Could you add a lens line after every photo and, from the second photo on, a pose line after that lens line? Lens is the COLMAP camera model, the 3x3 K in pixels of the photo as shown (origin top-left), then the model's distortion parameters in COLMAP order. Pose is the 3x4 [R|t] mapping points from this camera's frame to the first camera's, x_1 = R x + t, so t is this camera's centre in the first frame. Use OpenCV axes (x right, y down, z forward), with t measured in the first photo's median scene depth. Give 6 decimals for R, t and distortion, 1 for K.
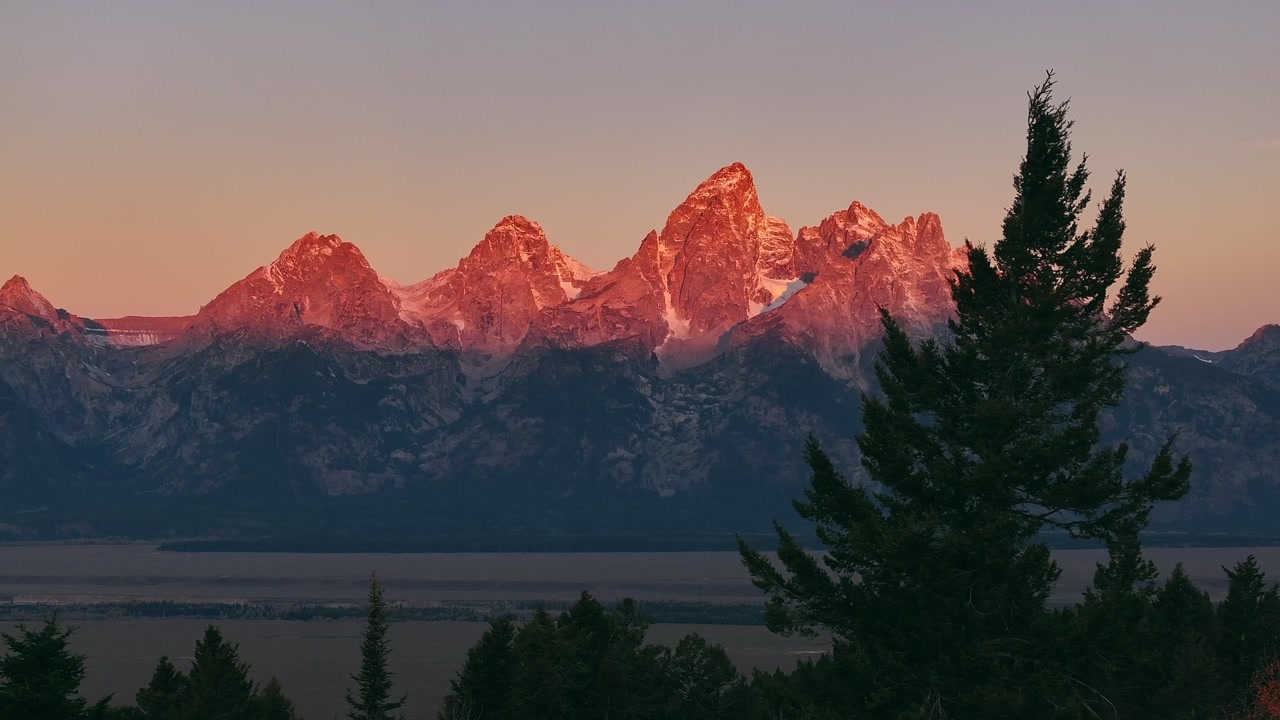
lens RADIAL K [[2815.4, 0, 640.0], [0, 2815.4, 360.0], [0, 0, 1]] dist [-0.085066, -0.464297]
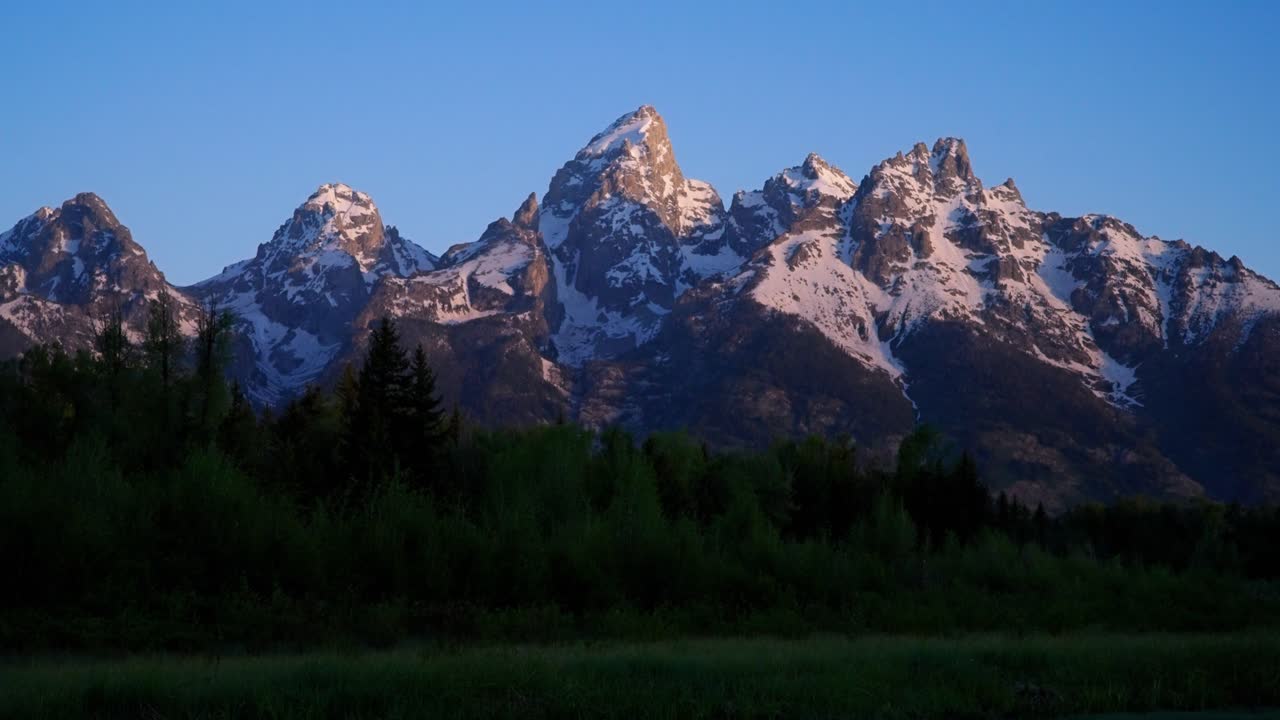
lens RADIAL K [[2529.8, 0, 640.0], [0, 2529.8, 360.0], [0, 0, 1]] dist [0.339416, 0.038998]
pose [[0.996551, -0.003707, 0.082894, -0.022172], [0.008535, 0.998282, -0.057970, 0.034659], [-0.082537, 0.058477, 0.994871, 0.365025]]
